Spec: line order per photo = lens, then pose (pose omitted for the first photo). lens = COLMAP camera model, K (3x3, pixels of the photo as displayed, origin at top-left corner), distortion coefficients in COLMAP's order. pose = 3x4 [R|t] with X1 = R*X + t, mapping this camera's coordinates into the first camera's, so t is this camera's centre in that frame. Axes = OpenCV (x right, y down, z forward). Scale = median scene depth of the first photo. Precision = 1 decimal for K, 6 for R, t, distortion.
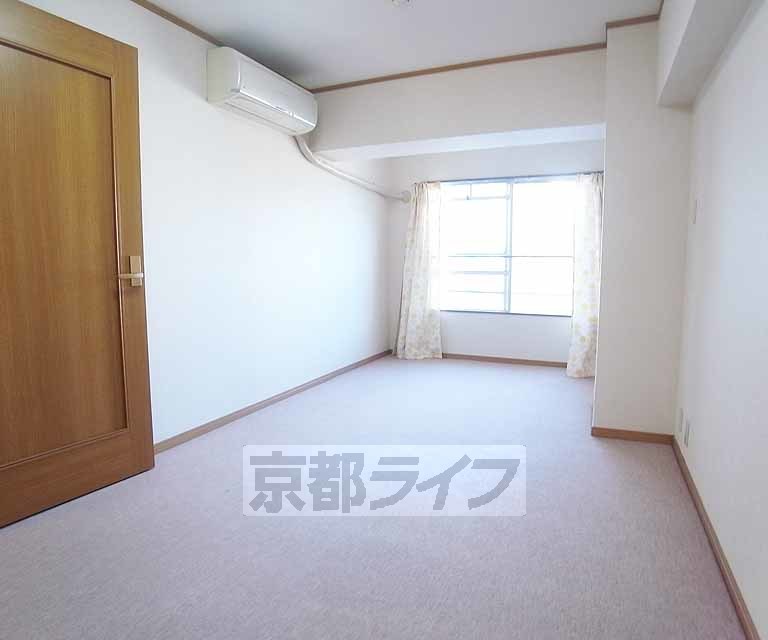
lens RADIAL K [[488.1, 0, 387.0], [0, 488.1, 319.9], [0, 0, 1]] dist [-0.037427, 0.003377]
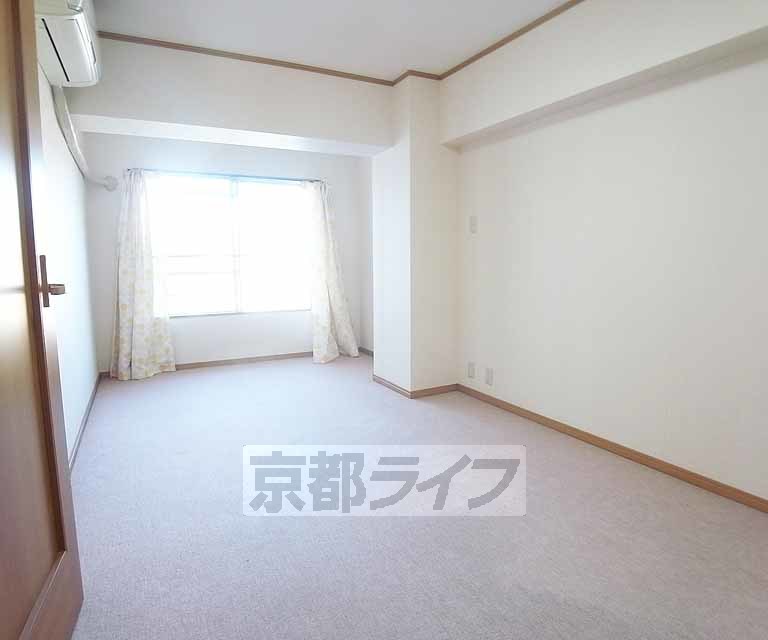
lens RADIAL K [[488.1, 0, 390.0], [0, 488.1, 317.0], [0, 0, 1]] dist [-0.037427, 0.003377]
pose [[0.620412, -0.098995, 0.778003, -0.326281], [0.102781, 0.993709, 0.044480, -0.017957], [-0.777512, 0.052368, 0.626684, 0.142047]]
